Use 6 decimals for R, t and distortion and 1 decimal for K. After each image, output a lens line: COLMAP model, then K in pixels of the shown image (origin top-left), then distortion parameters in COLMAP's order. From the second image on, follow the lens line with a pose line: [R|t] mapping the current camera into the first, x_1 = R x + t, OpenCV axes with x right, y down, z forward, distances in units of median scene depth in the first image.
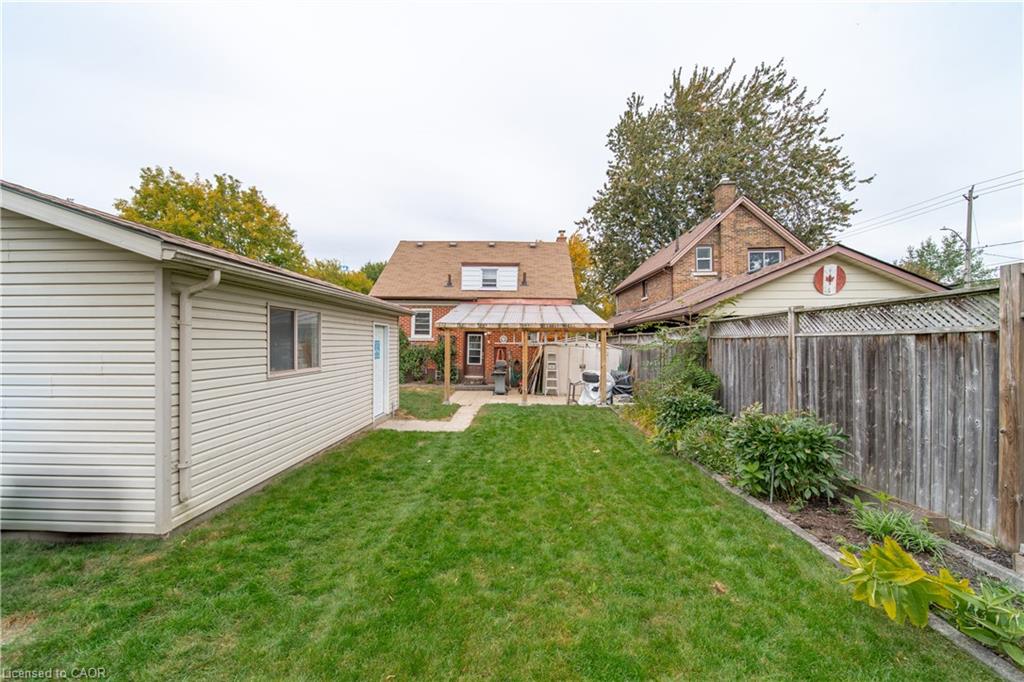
lens RADIAL K [[374.5, 0, 512.0], [0, 374.5, 341.0], [0, 0, 1]] dist [0.000442, -0.000103]
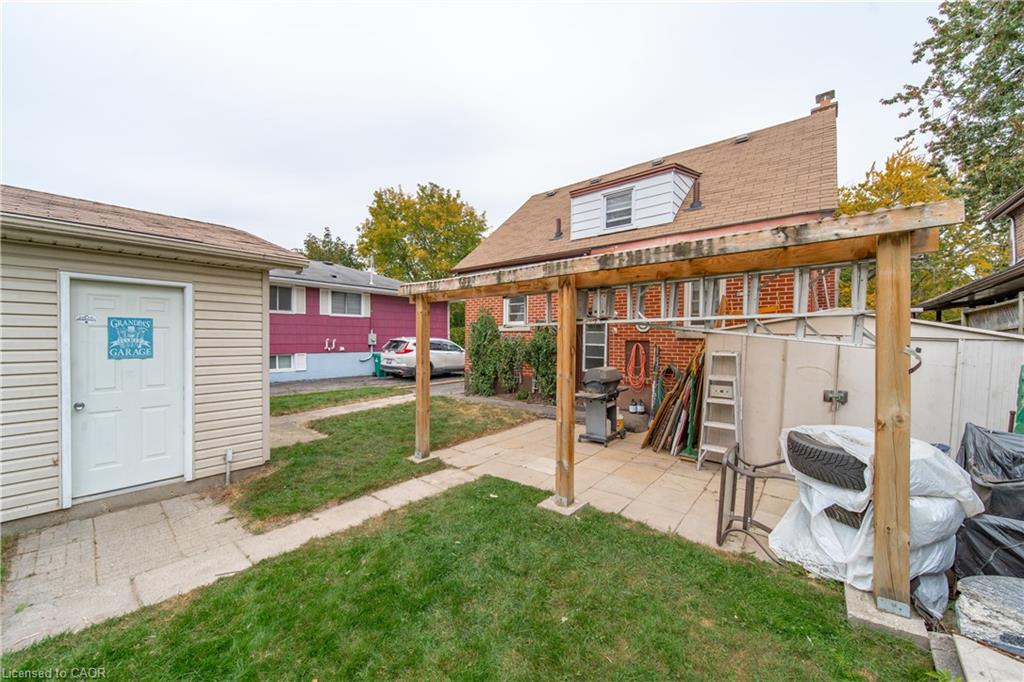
lens RADIAL K [[374.5, 0, 512.0], [0, 374.5, 341.0], [0, 0, 1]] dist [0.000442, -0.000103]
pose [[0.789616, -0.001391, -0.613599, 0.157945], [0.004868, 0.999980, 0.003997, 0.015678], [0.613582, -0.006143, 0.789607, 0.543031]]
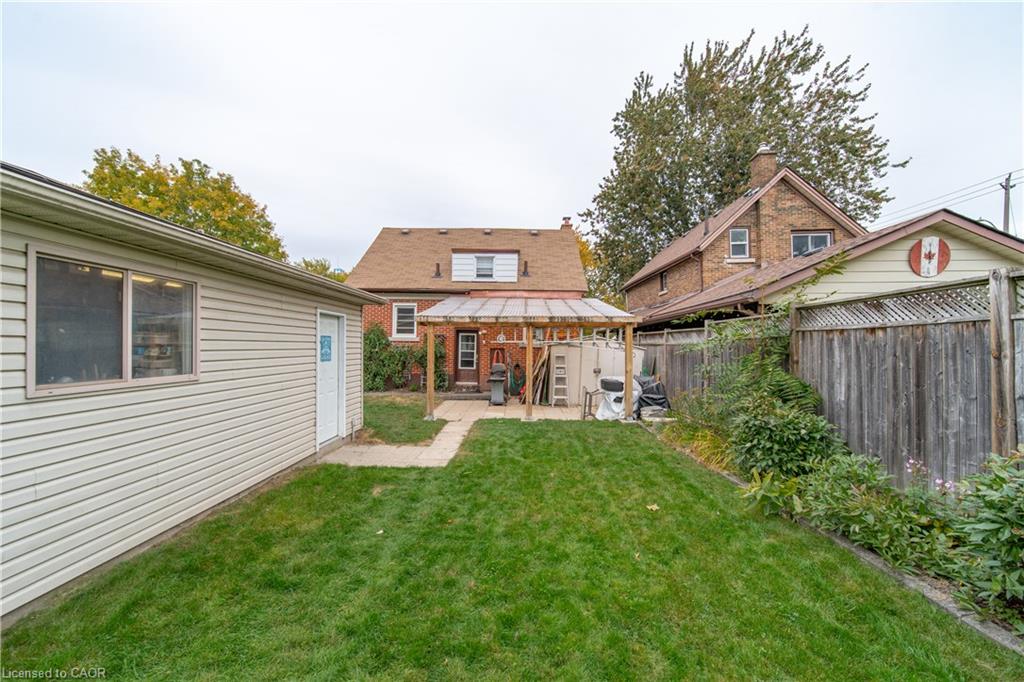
lens RADIAL K [[374.5, 0, 512.0], [0, 374.5, 341.0], [0, 0, 1]] dist [0.000442, -0.000103]
pose [[0.999954, -0.001260, 0.009553, -0.007125], [0.001363, 0.999941, -0.010776, 0.009942], [-0.009539, 0.010789, 0.999896, 0.165222]]
